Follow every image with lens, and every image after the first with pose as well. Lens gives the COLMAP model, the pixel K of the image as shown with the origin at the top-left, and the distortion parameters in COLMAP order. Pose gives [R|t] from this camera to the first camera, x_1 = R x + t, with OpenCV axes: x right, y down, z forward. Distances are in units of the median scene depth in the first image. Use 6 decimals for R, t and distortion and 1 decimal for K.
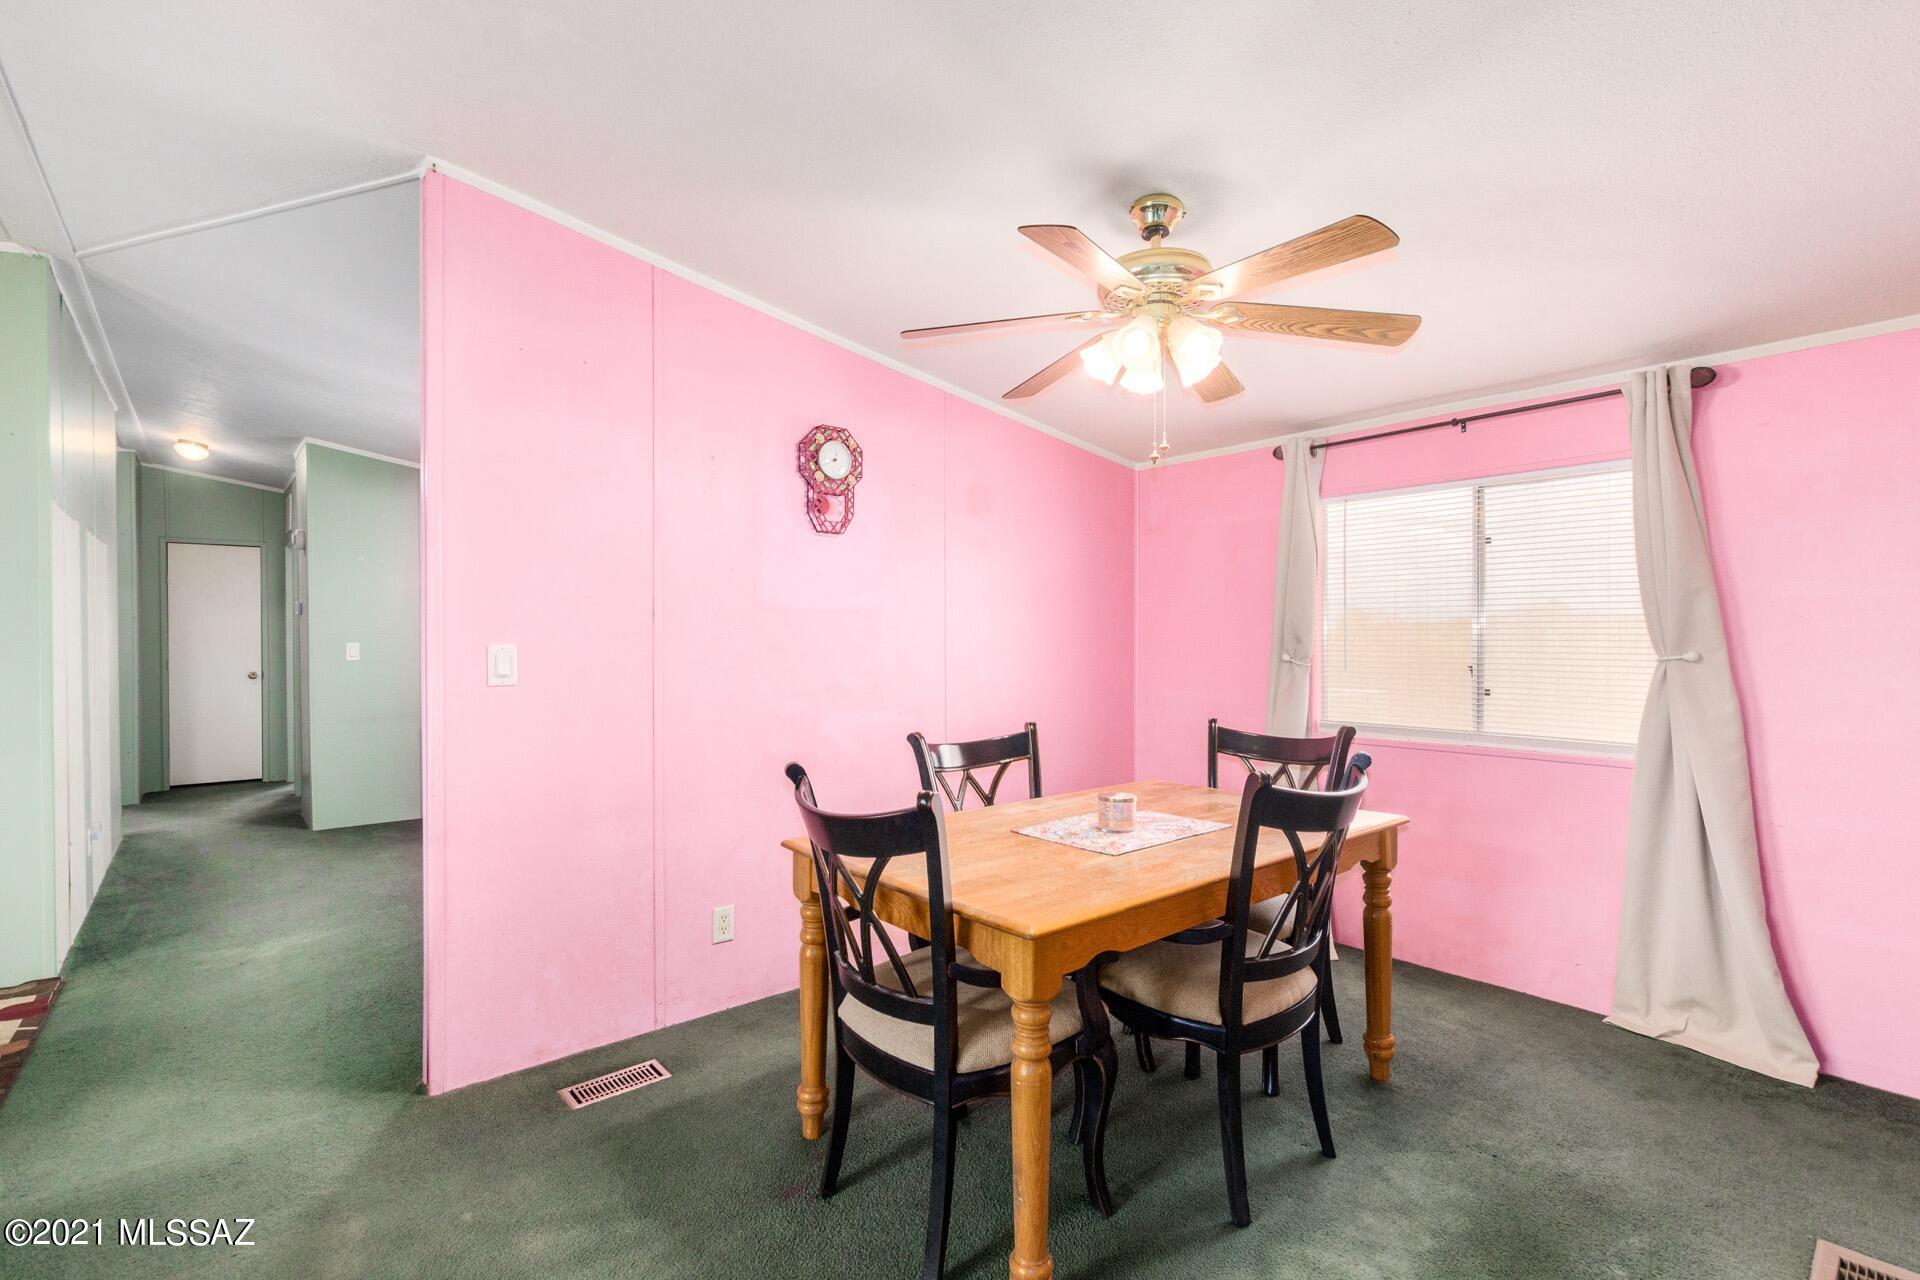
lens RADIAL K [[871.9, 0, 951.9], [0, 871.9, 643.0], [0, 0, 1]] dist [0.003743, 0.000747]
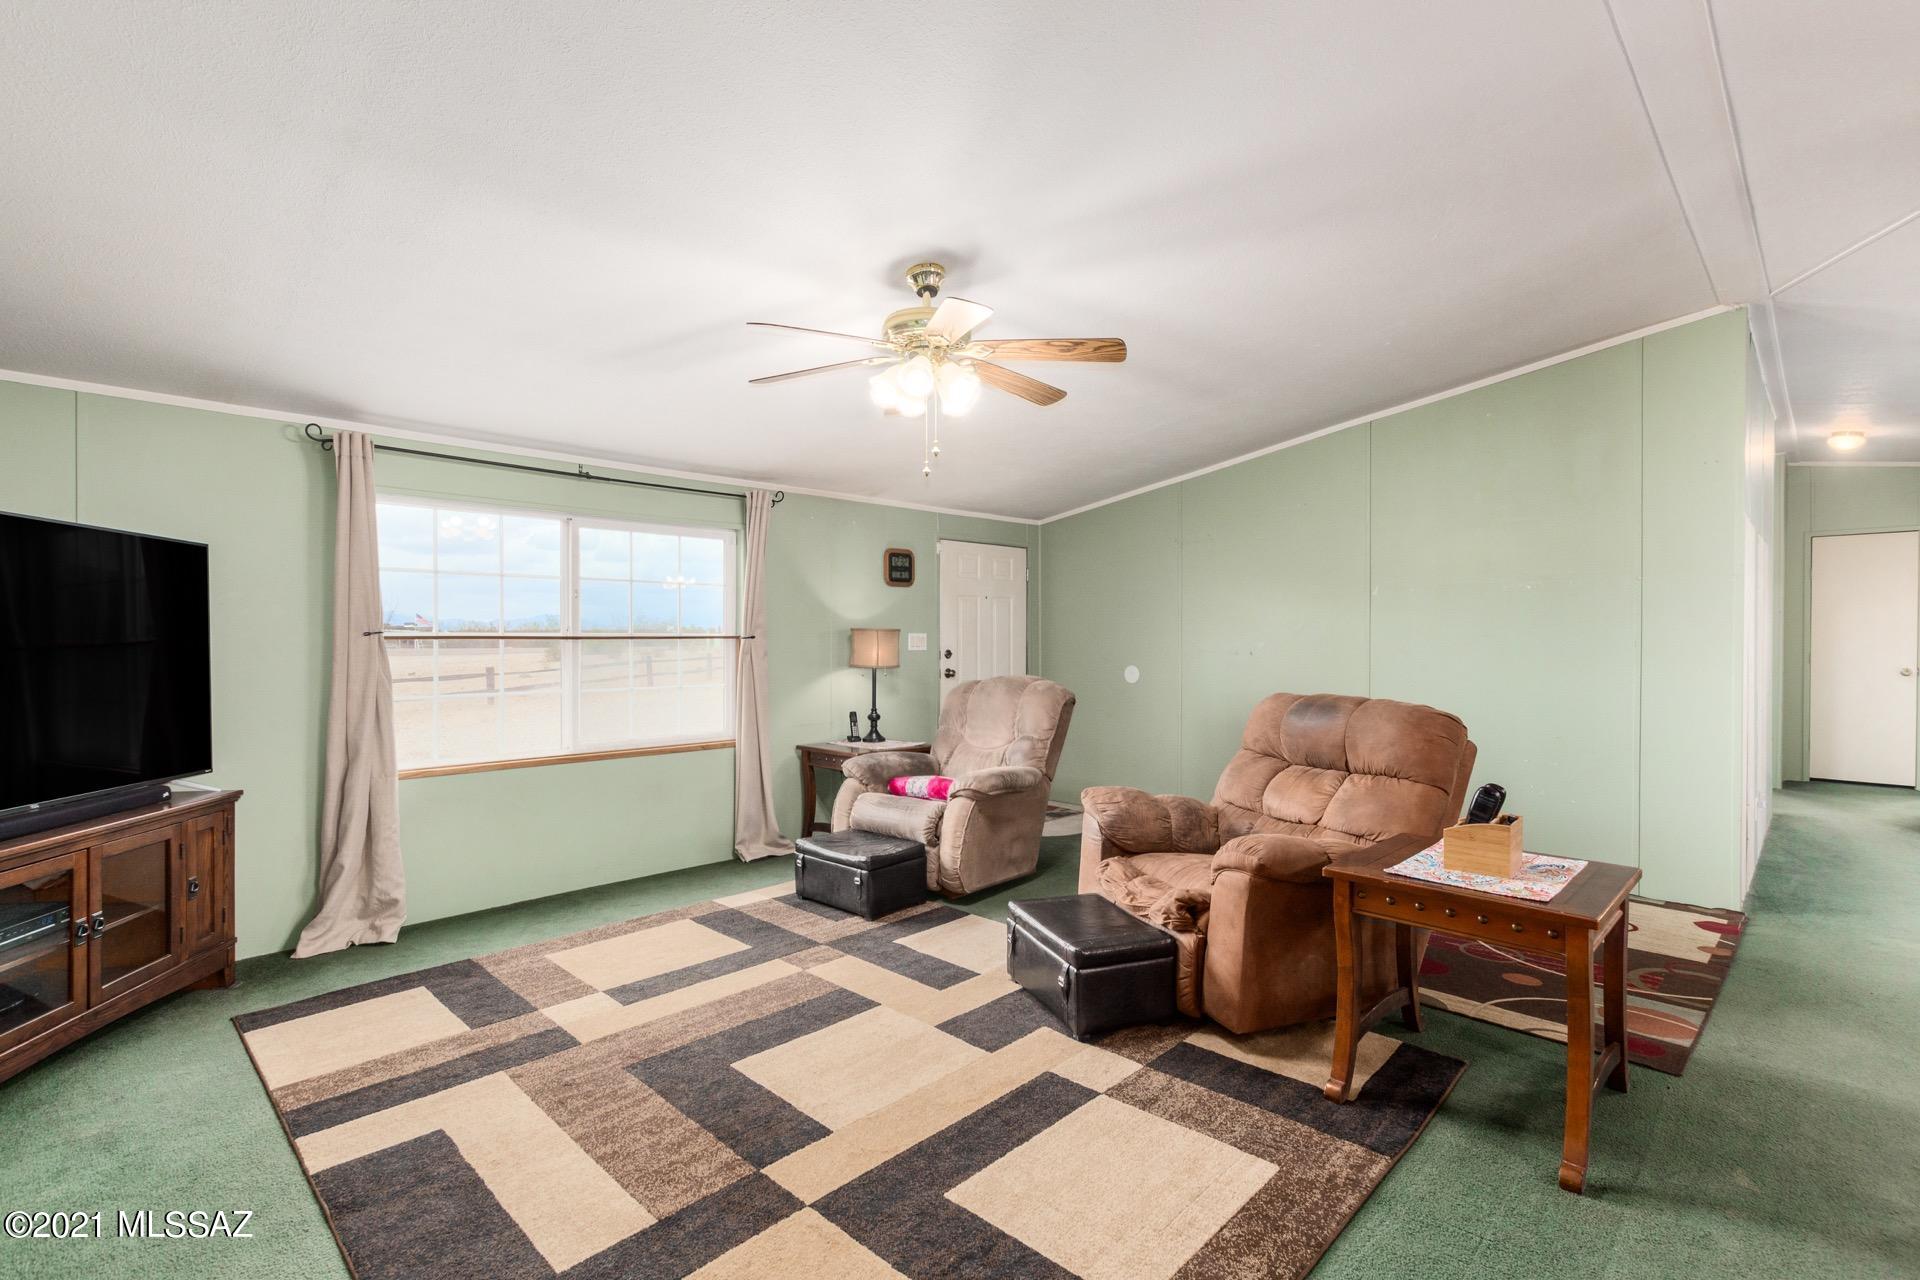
lens RADIAL K [[871.9, 0, 956.8], [0, 871.9, 647.5], [0, 0, 1]] dist [0.003743, 0.000747]
pose [[0.086569, 0.012018, -0.996173, 0.068613], [-0.005090, 0.999920, 0.011621, 0.014475], [0.996233, 0.004065, 0.086623, -0.172754]]
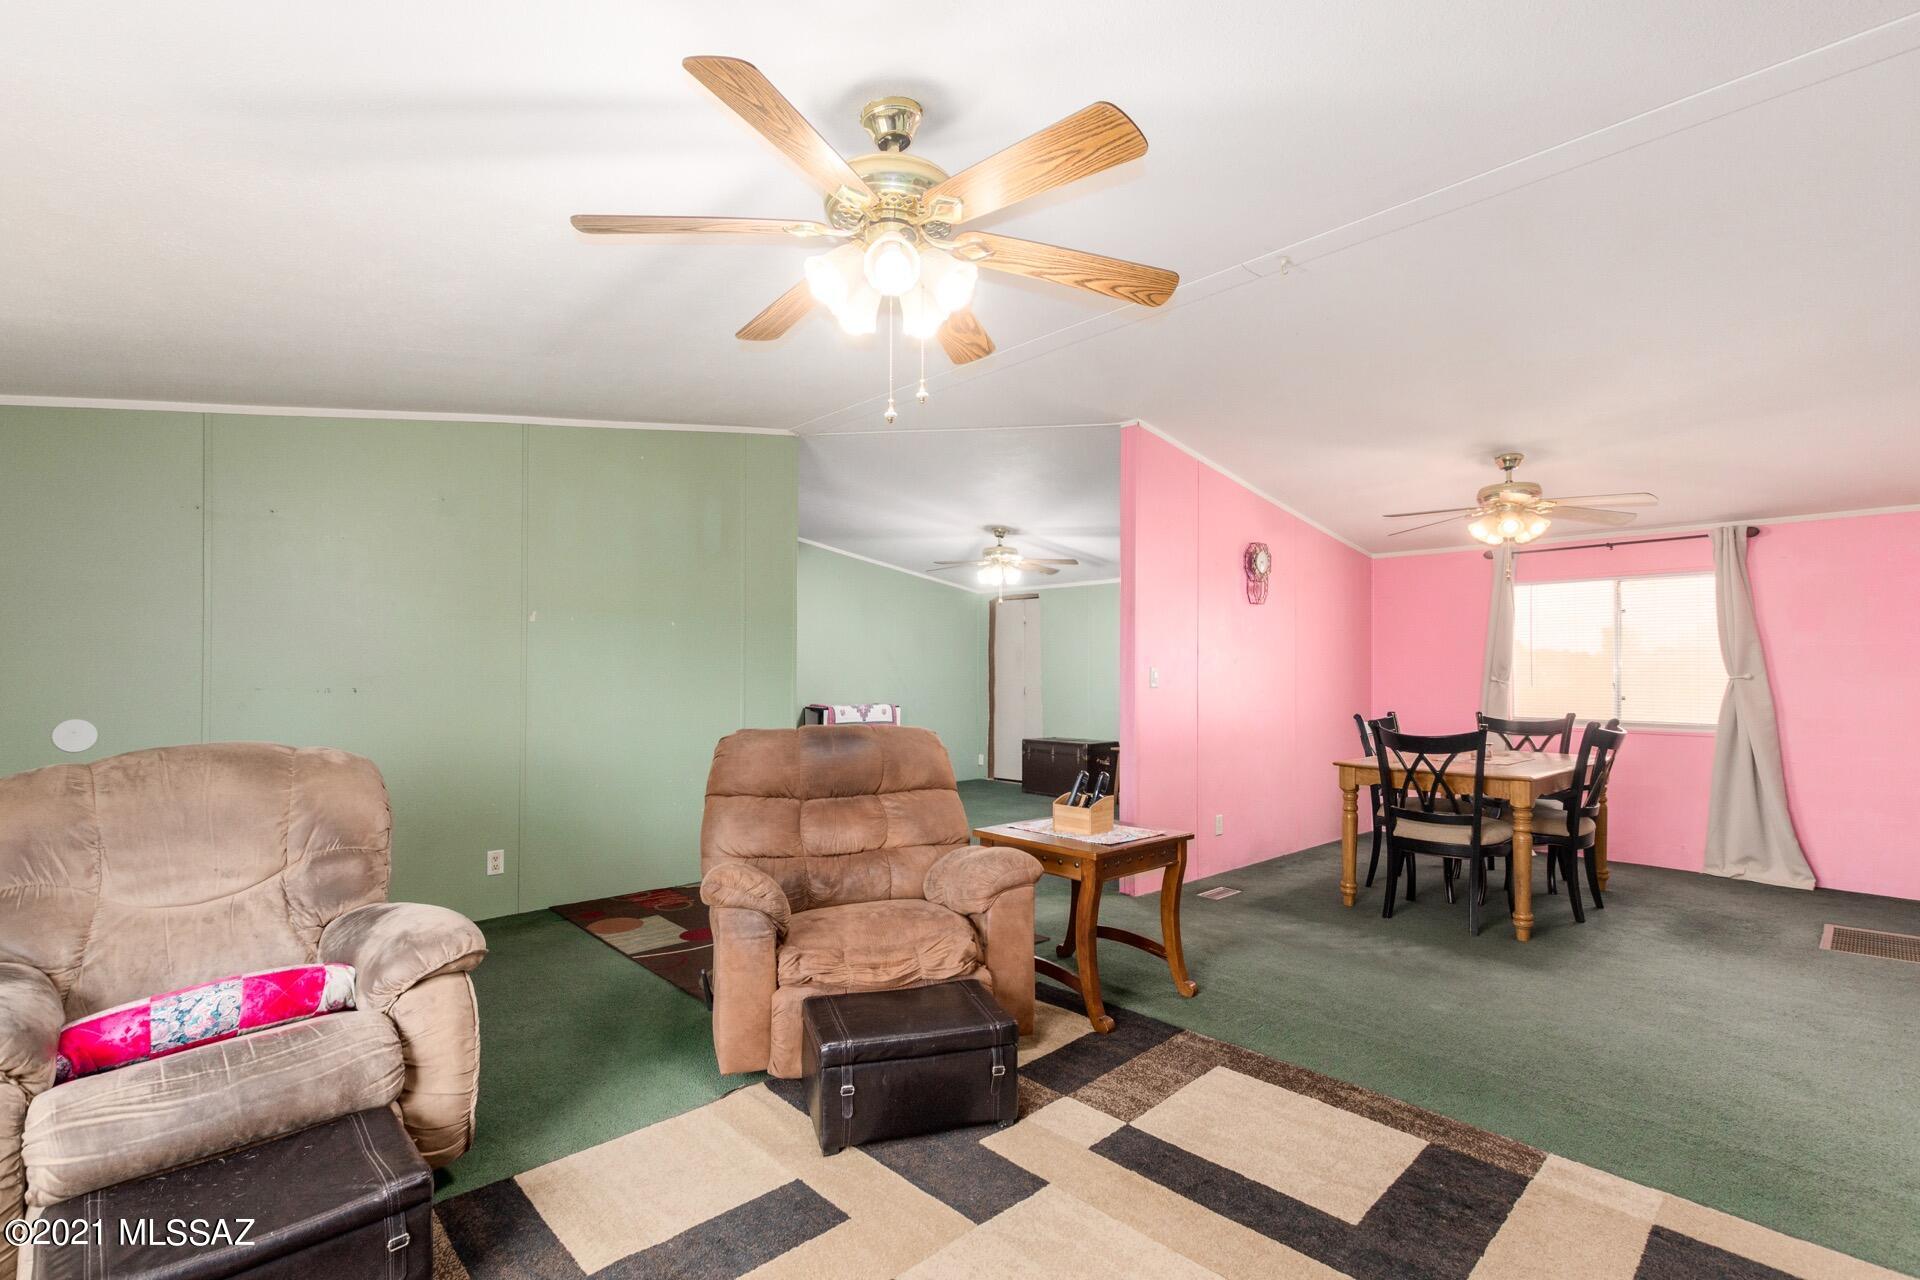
lens RADIAL K [[871.9, 0, 955.8], [0, 871.9, 663.3], [0, 0, 1]] dist [0.003743, 0.000747]
pose [[0.999133, 0.006792, 0.041074, -0.832615], [-0.006277, 0.999900, -0.012658, 0.018234], [-0.041156, 0.012389, 0.999076, -0.726960]]
